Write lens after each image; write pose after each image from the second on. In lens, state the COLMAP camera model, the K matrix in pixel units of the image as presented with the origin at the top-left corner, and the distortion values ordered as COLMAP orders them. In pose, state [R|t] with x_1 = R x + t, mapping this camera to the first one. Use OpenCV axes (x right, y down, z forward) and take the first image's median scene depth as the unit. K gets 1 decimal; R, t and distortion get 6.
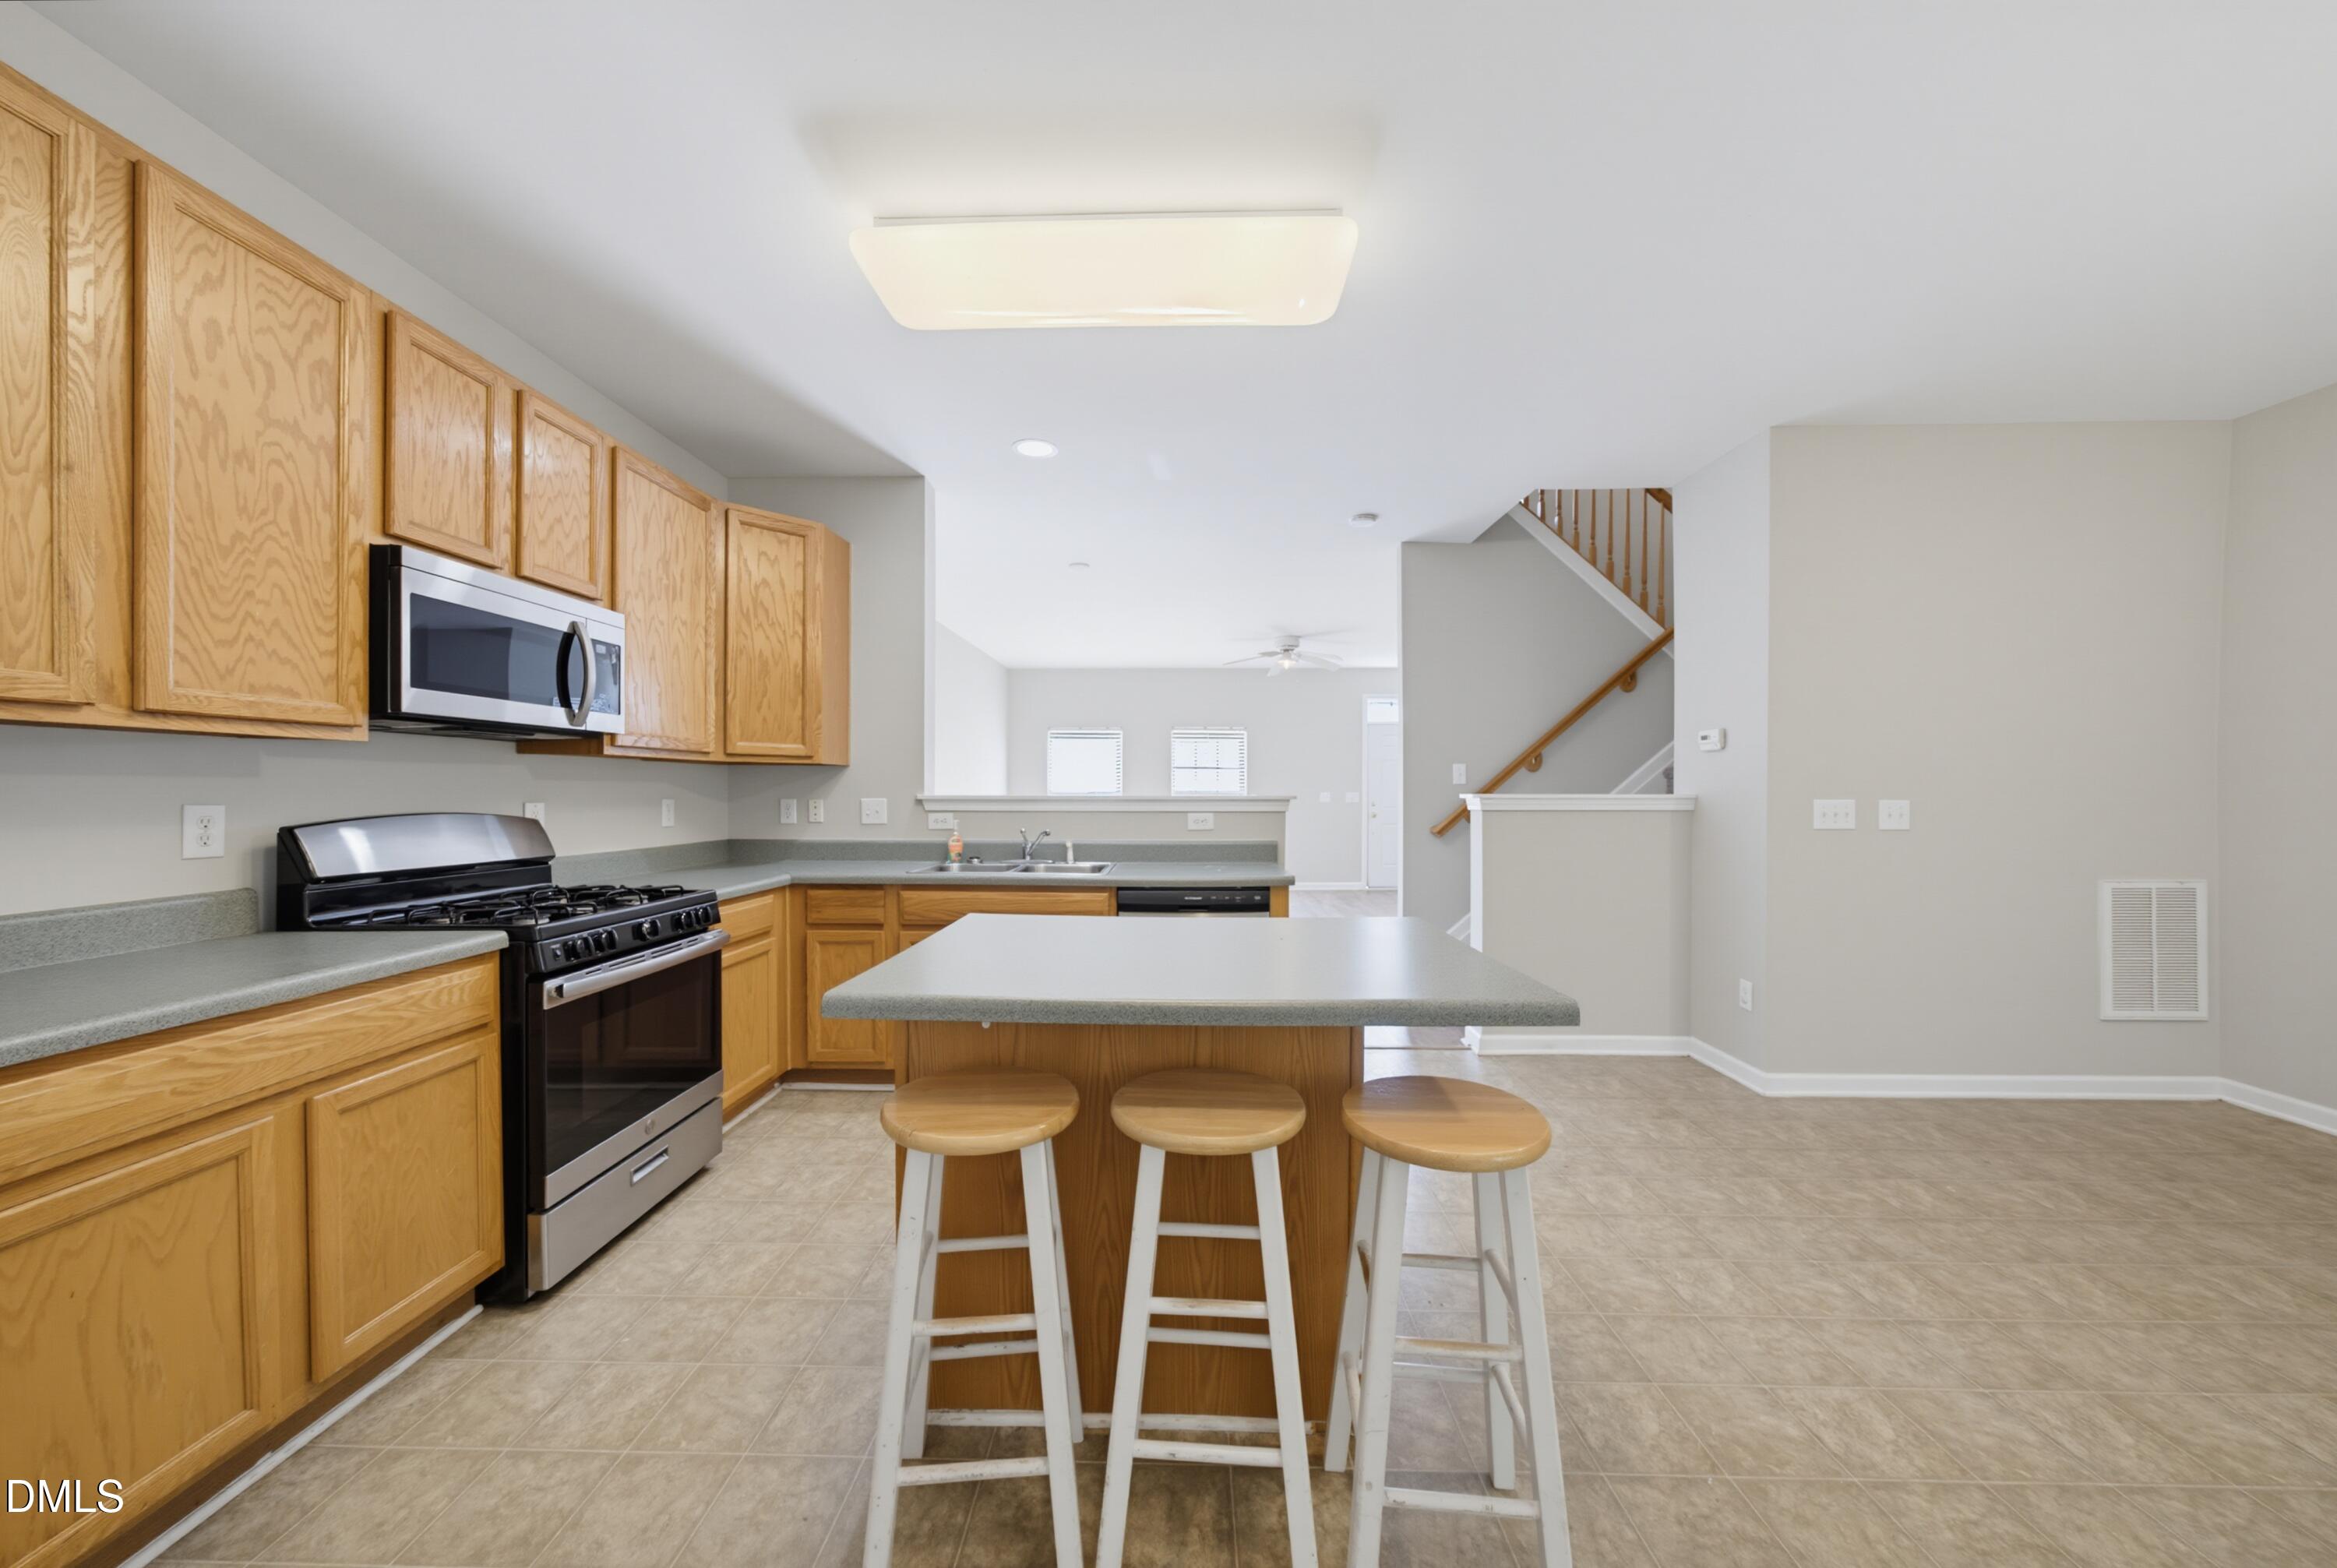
lens RADIAL K [[802.3, 0, 1168.1], [0, 802.3, 794.7], [0, 0, 1]] dist [0.000857, 0.000008]
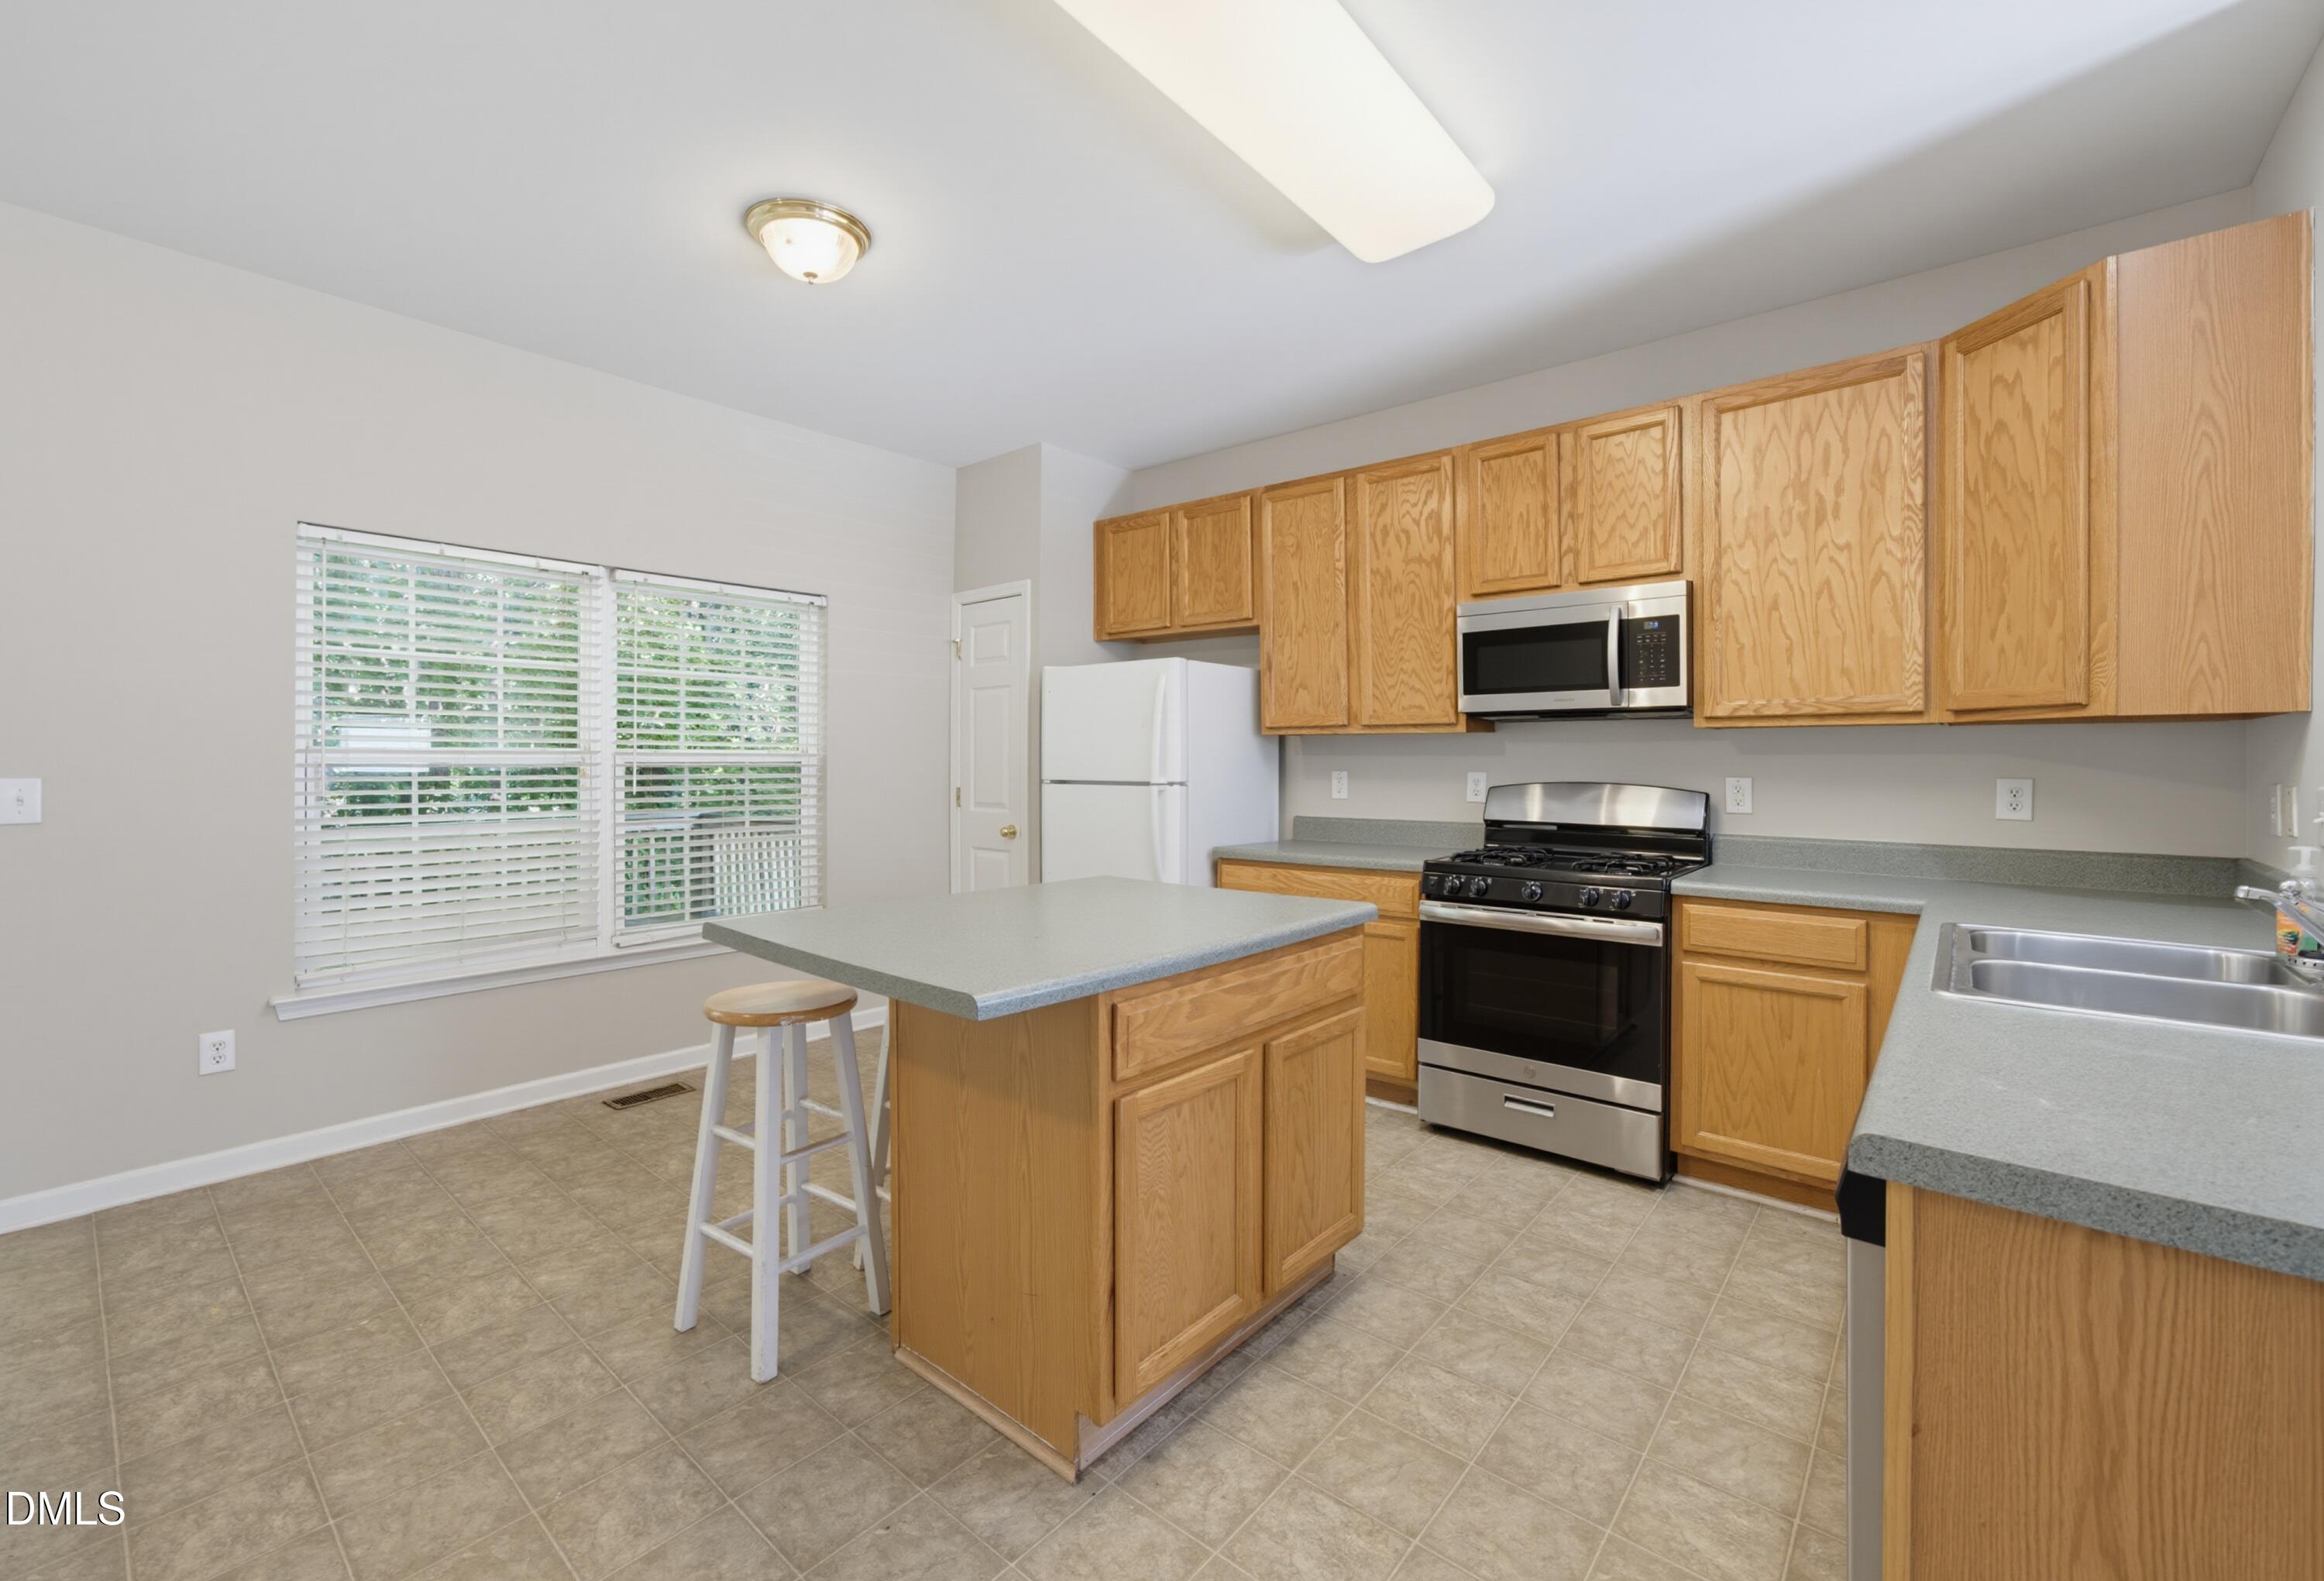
lens RADIAL K [[985.2, 0, 1144.5], [0, 985.2, 755.2], [0, 0, 1]] dist [0.002931, 0.000609]
pose [[-0.640229, -0.008942, -0.768132, 0.651106], [-0.009785, 0.999946, -0.003486, -0.006787], [0.768121, 0.005284, -0.640282, 1.302542]]
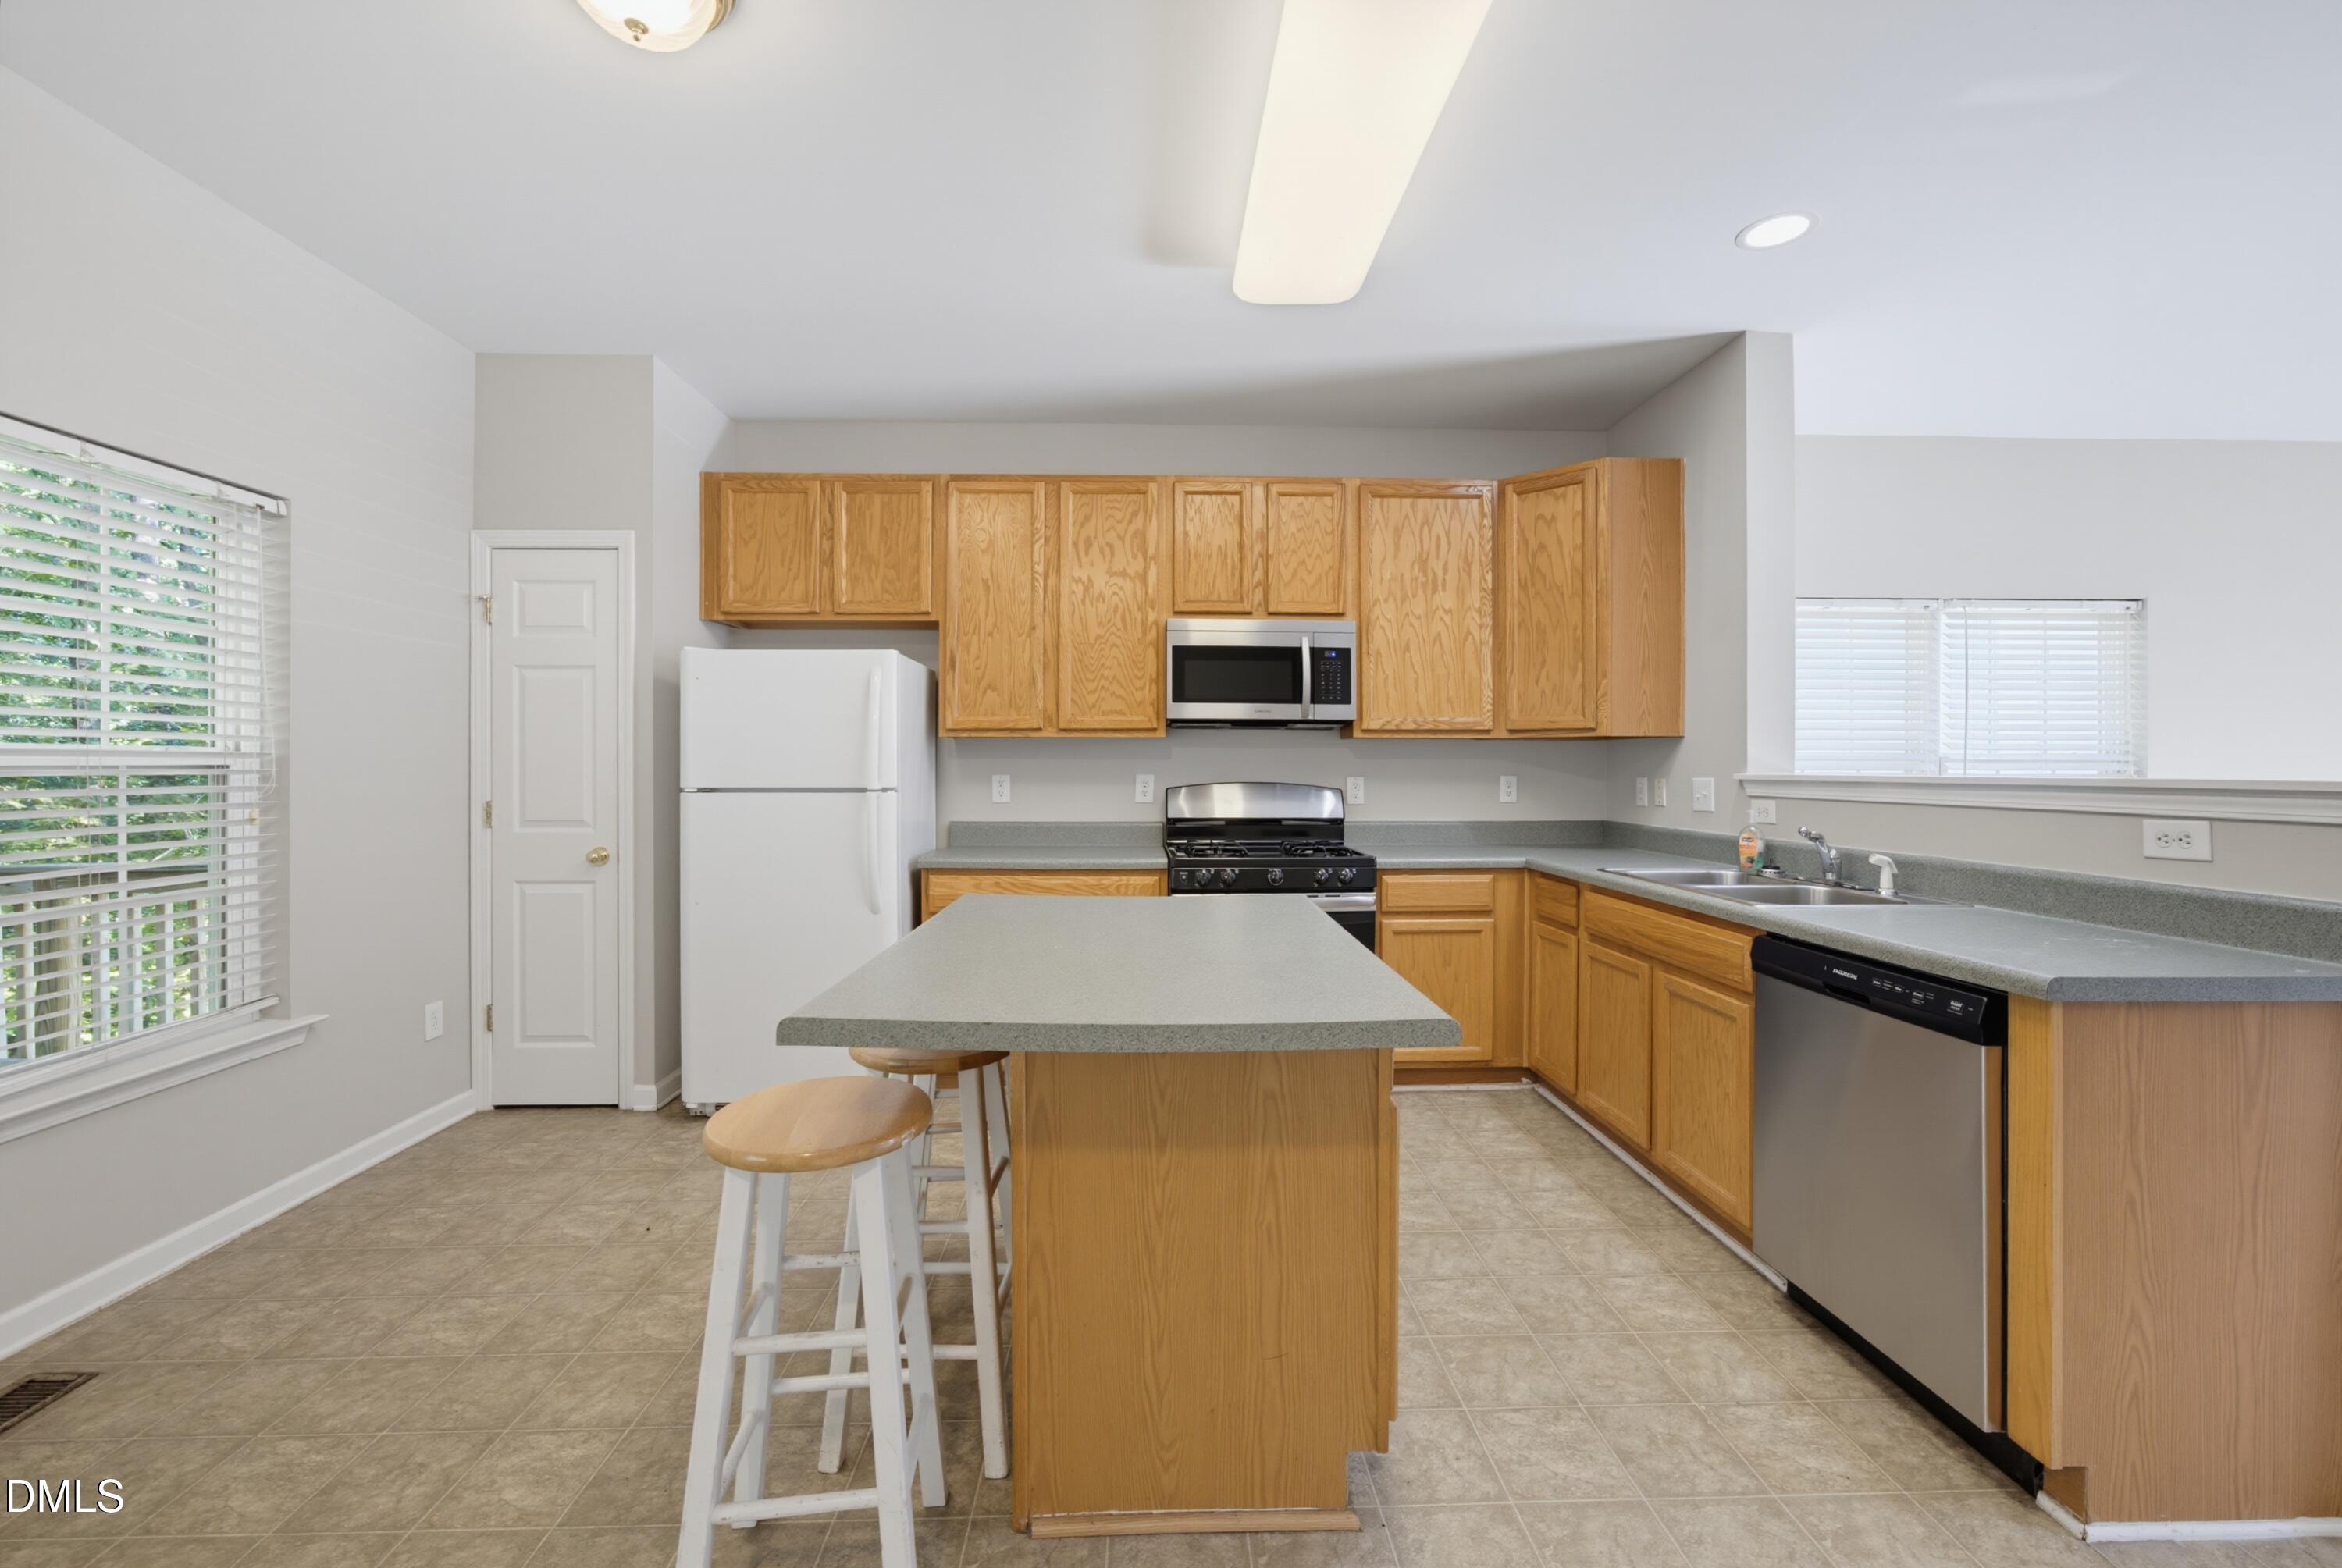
lens RADIAL K [[950.9, 0, 1163.7], [0, 950.9, 760.3], [0, 0, 1]] dist [-0.045717, 0.025379]
pose [[0.056384, -0.008837, -0.998370, 0.760109], [-0.007636, 0.999928, -0.009282, 0.000122], [0.998380, 0.008147, 0.056312, 0.657016]]
